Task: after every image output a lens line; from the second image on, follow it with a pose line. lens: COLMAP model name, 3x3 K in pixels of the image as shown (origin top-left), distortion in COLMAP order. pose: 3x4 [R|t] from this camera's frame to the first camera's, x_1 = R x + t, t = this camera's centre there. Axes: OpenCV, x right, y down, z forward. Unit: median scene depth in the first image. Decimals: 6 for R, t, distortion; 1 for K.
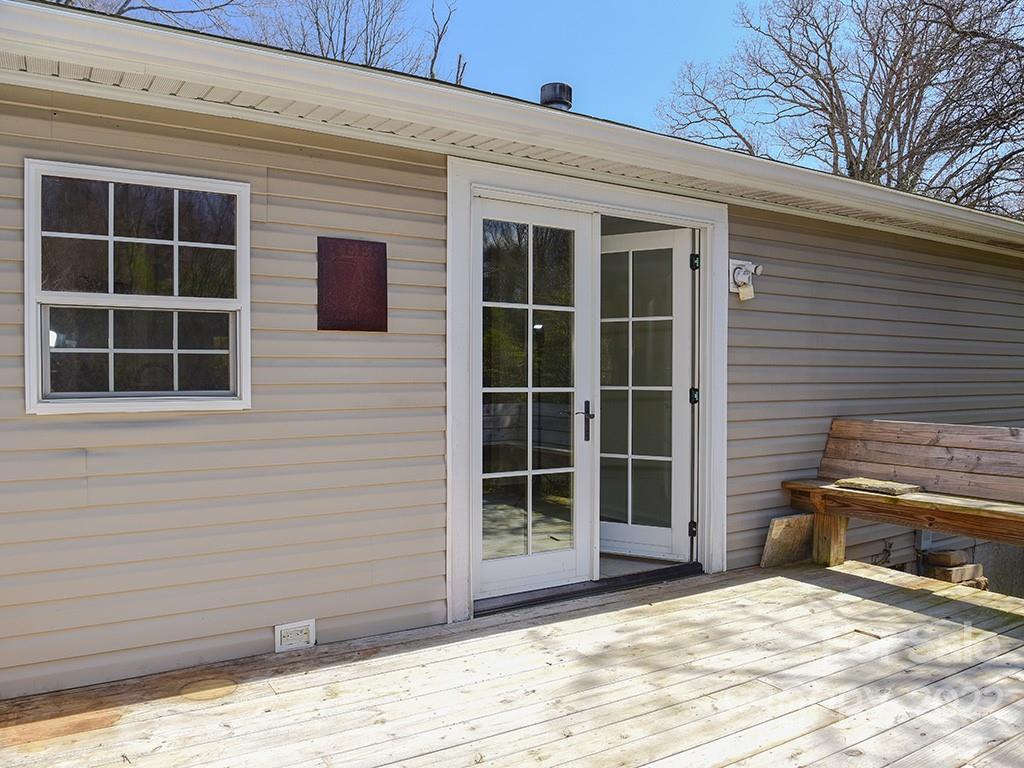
lens RADIAL K [[806.6, 0, 518.6], [0, 806.6, 390.4], [0, 0, 1]] dist [-0.070332, 0.012614]
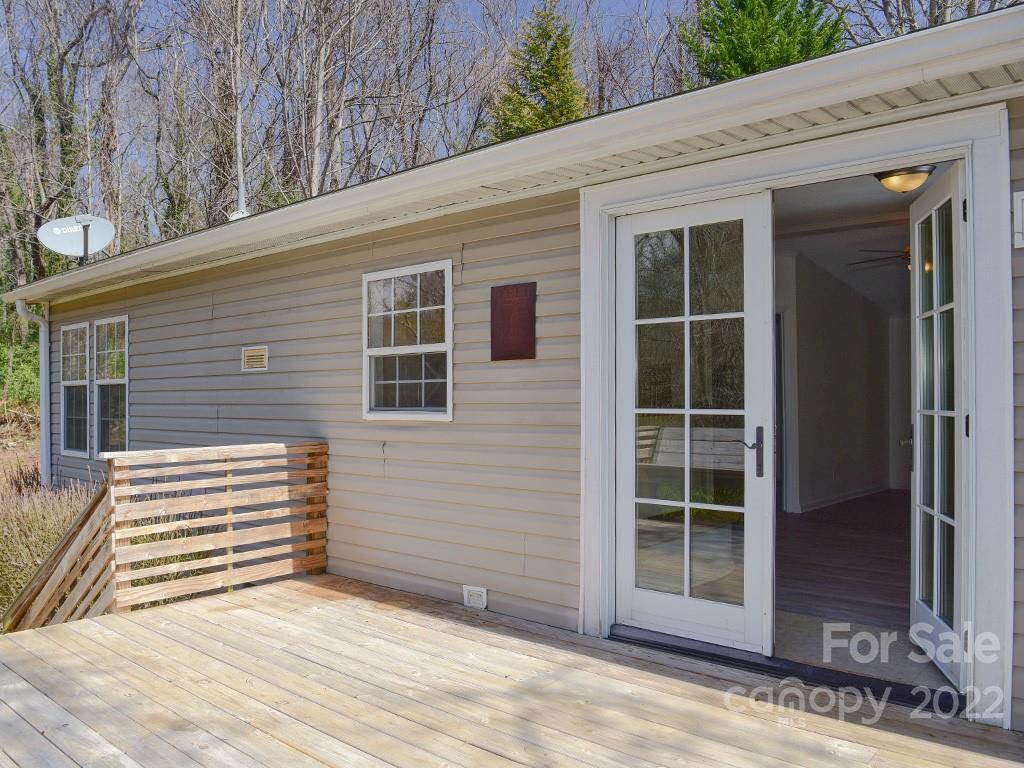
lens RADIAL K [[806.6, 0, 512.3], [0, 806.6, 385.9], [0, 0, 1]] dist [-0.070332, 0.012614]
pose [[0.266524, -0.014330, -0.963722, 0.942664], [-0.010447, 0.999788, -0.017756, -0.012946], [0.963772, 0.014801, 0.266318, 0.662739]]
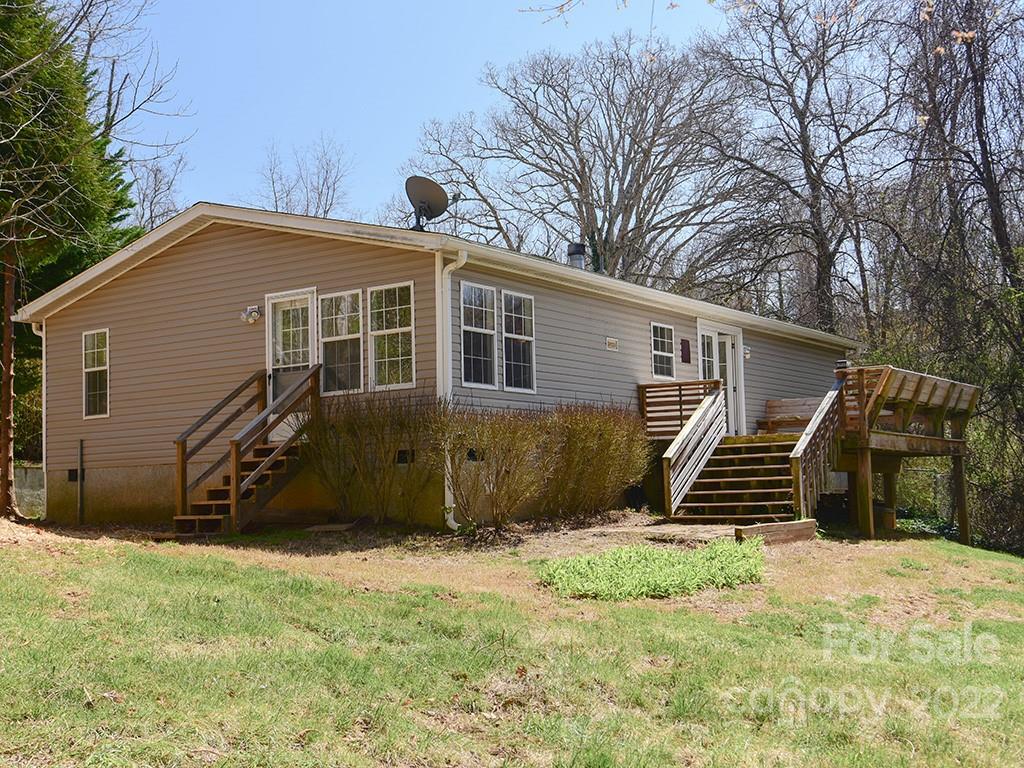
lens RADIAL K [[1203.4, 0, 511.3], [0, 1203.4, 382.0], [0, 0, 1]] dist [0.036220, 0.000000]
pose [[0.925999, 0.010039, 0.377392, -3.110748], [0.032761, 0.993739, -0.106820, 0.596417], [-0.376101, 0.111279, 0.919872, -3.926390]]
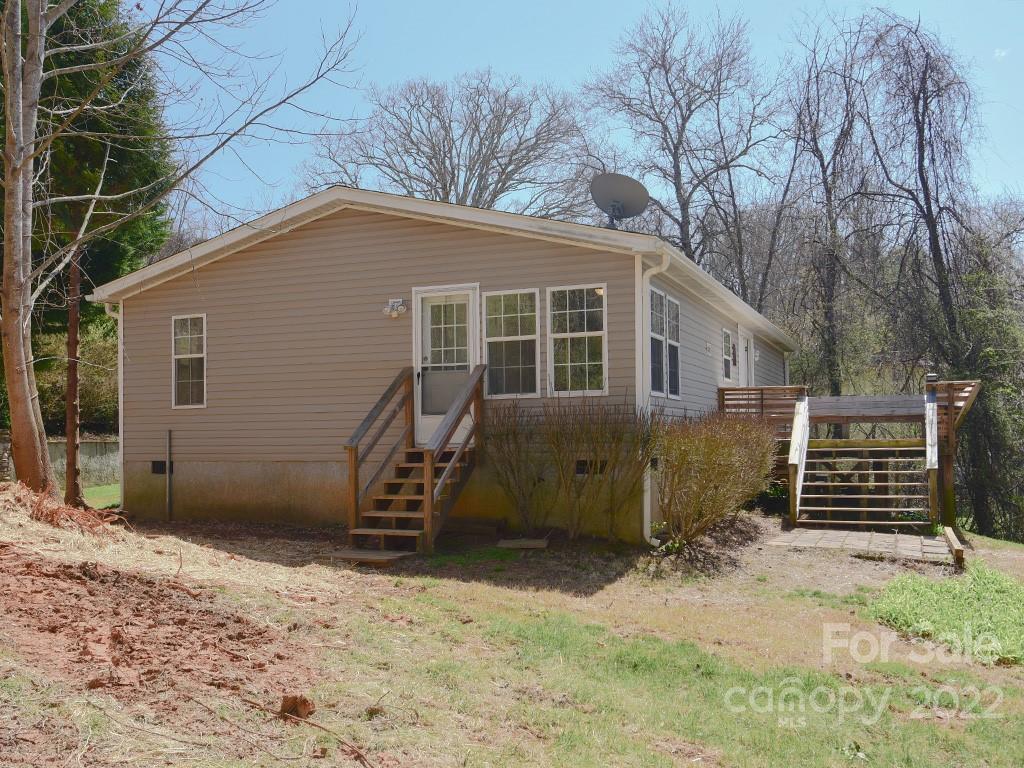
lens RADIAL K [[956.2, 0, 510.4], [0, 956.2, 385.2], [0, 0, 1]] dist [-0.036729, 0.000000]
pose [[0.828223, 0.021669, 0.559979, -3.879625], [0.019530, 0.997529, -0.067487, 0.331916], [-0.560058, 0.066831, 0.825753, -2.396631]]
